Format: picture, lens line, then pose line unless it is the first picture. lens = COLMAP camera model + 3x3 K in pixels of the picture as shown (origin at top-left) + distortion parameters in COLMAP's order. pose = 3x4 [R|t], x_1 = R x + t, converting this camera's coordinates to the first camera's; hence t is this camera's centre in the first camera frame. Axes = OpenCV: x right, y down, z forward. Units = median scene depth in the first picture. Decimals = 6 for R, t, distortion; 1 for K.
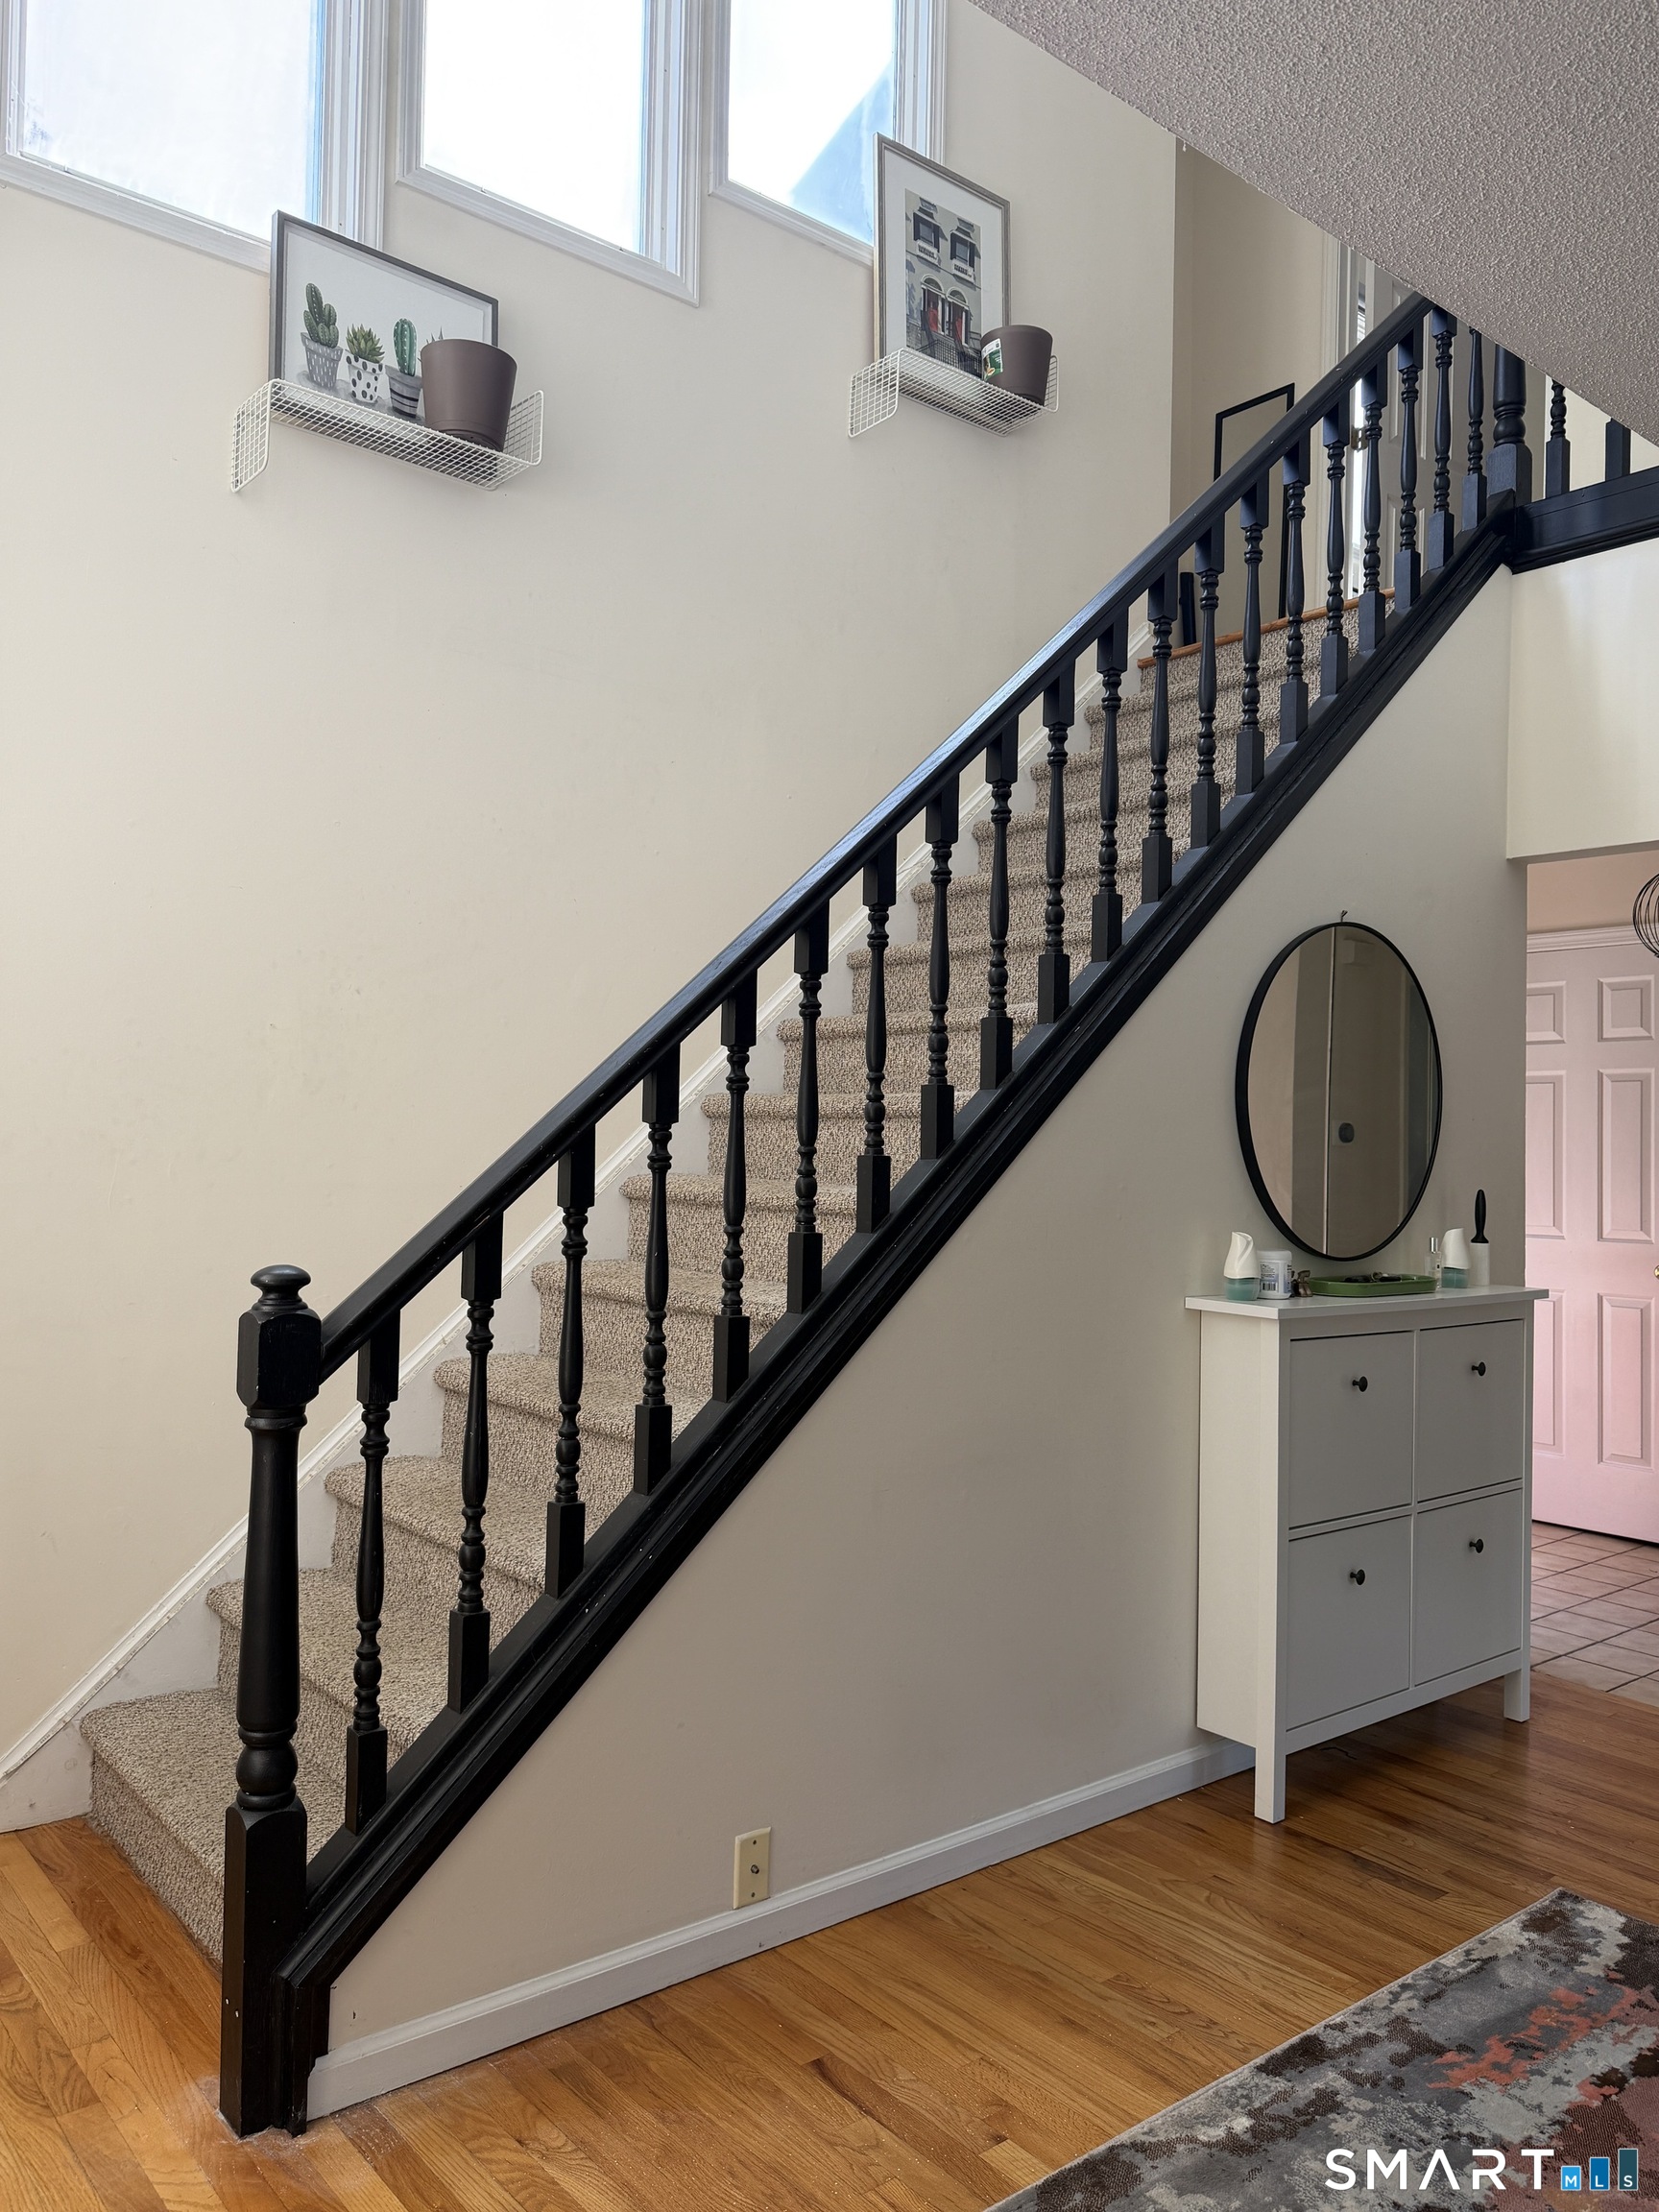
lens RADIAL K [[1607.8, 0, 827.0], [0, 1607.8, 1109.4], [0, 0, 1]] dist [0.005758, -0.006244]
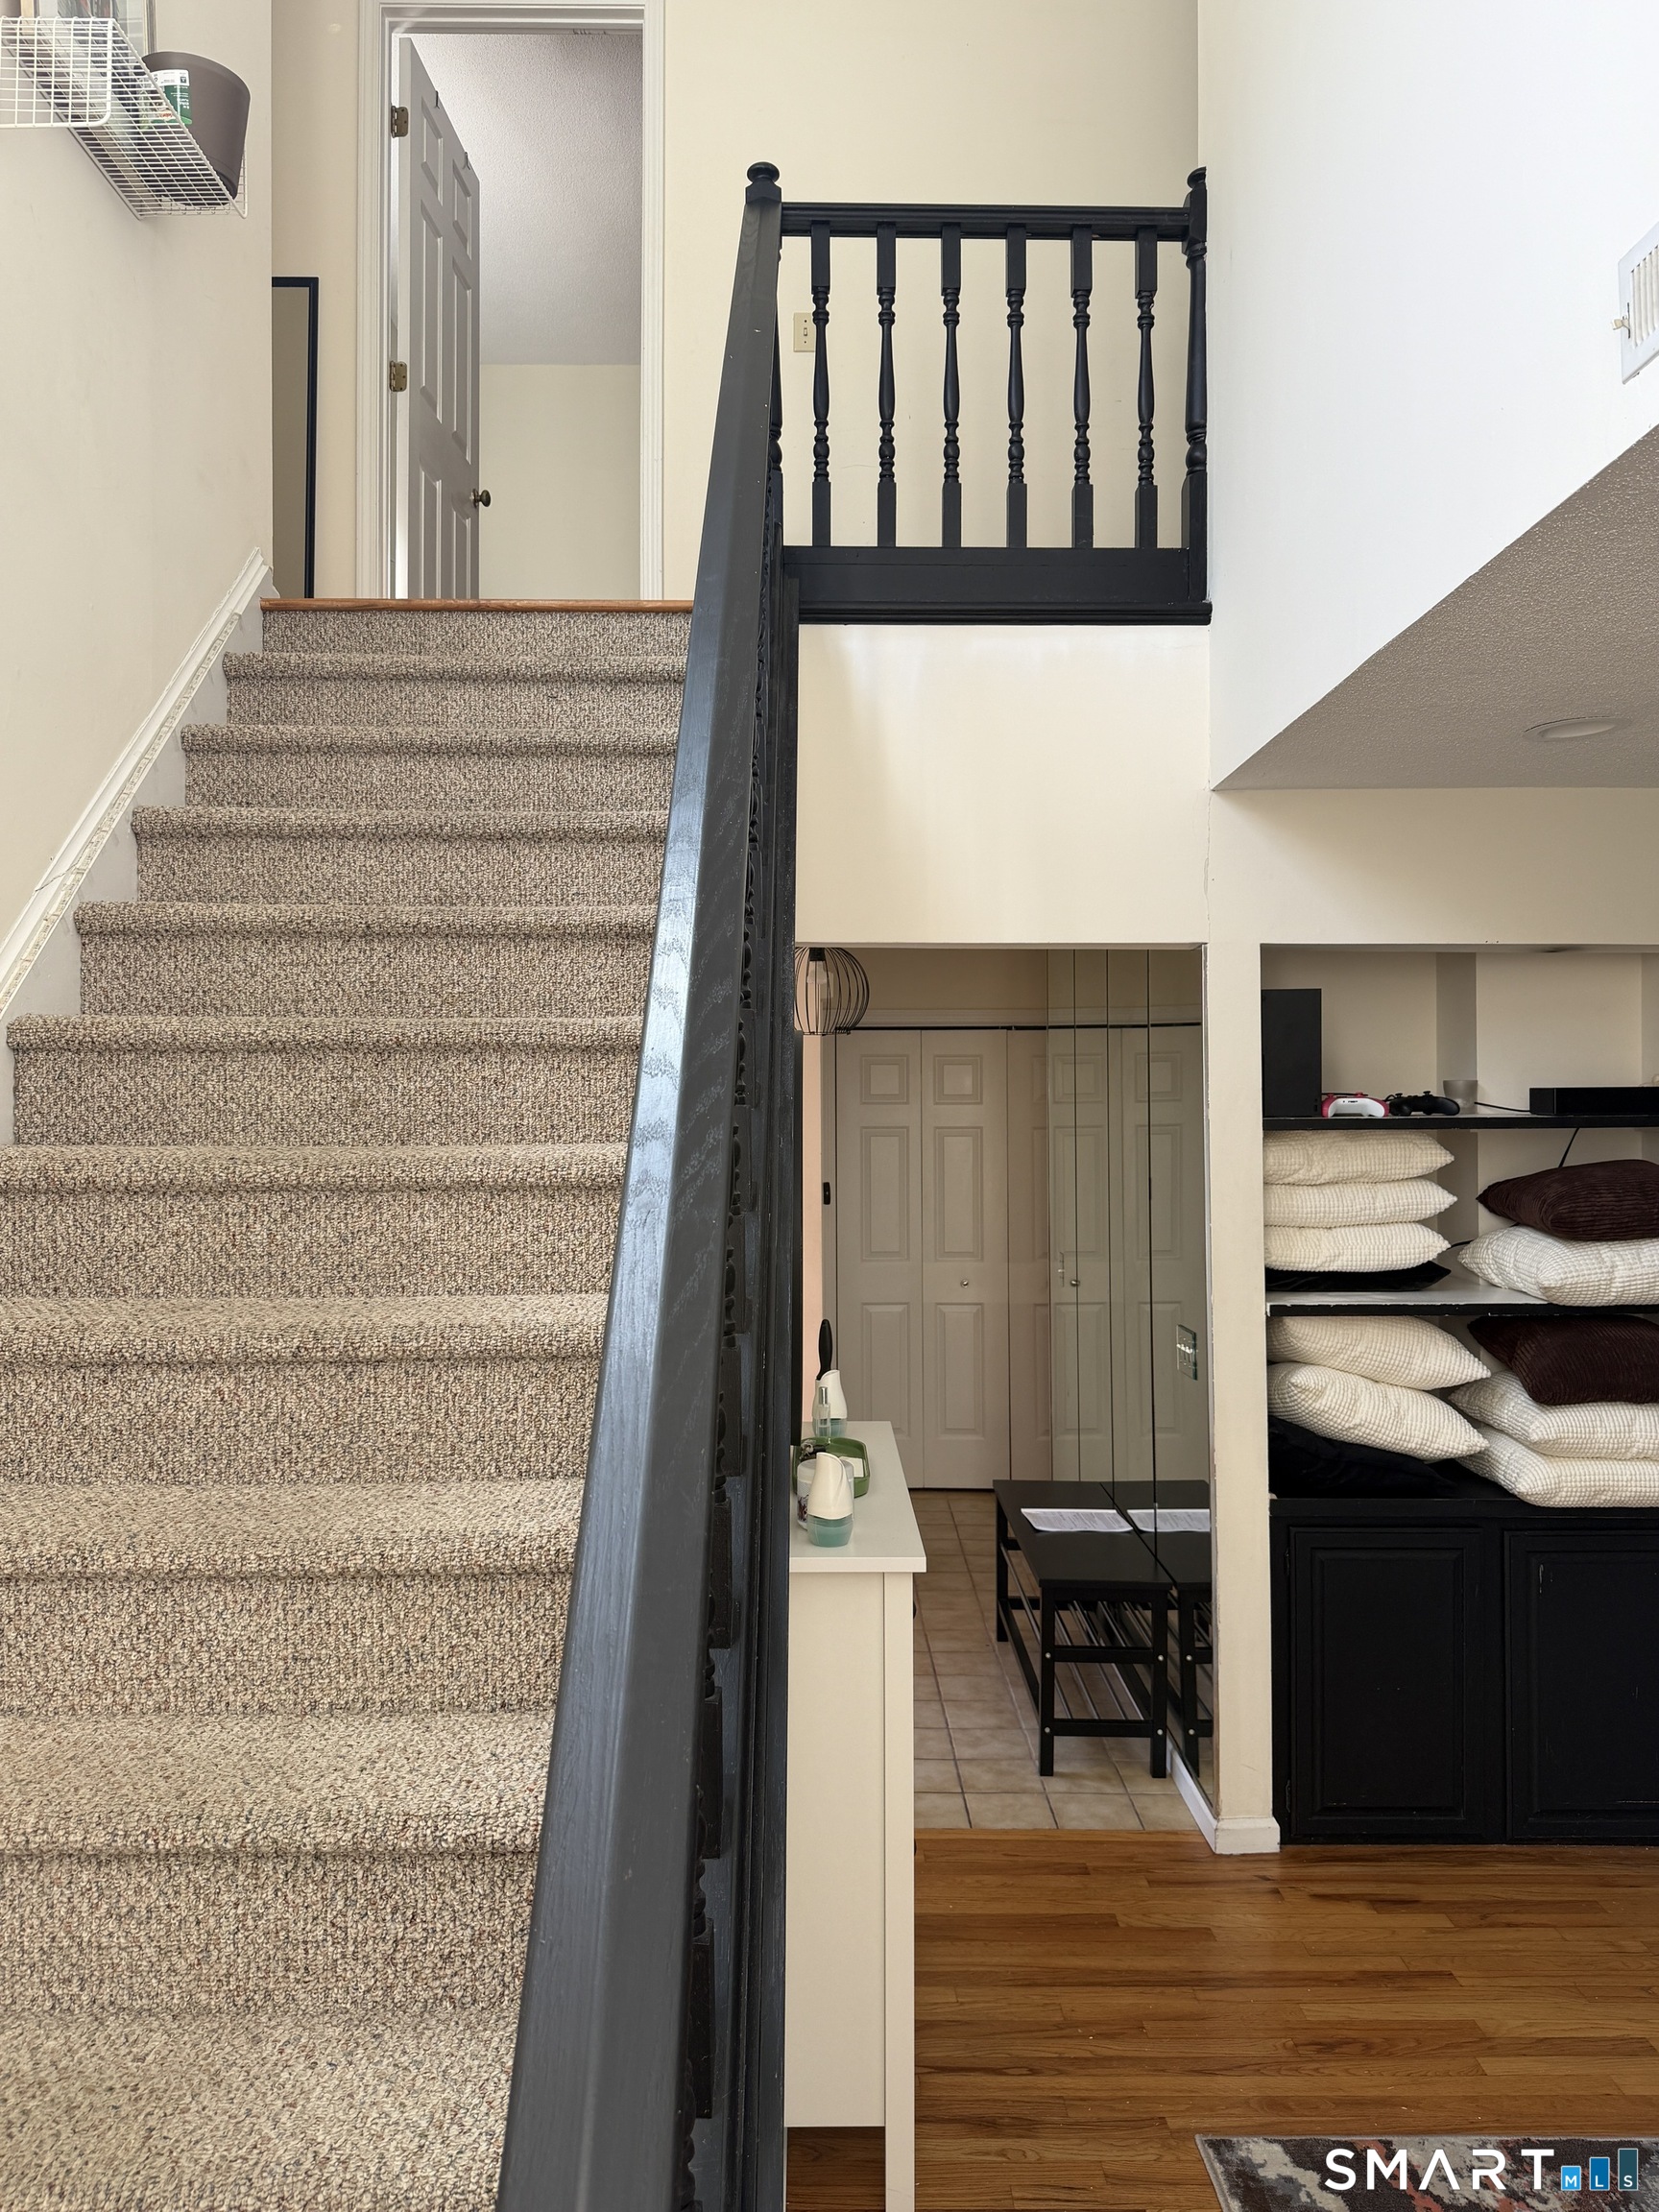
lens RADIAL K [[1607.8, 0, 833.4], [0, 1607.8, 1092.1], [0, 0, 1]] dist [0.005758, -0.006244]
pose [[0.607695, -0.012775, 0.794068, -0.391979], [-0.009440, 0.999684, 0.023307, -0.131731], [-0.794114, -0.021660, 0.607382, 0.615536]]
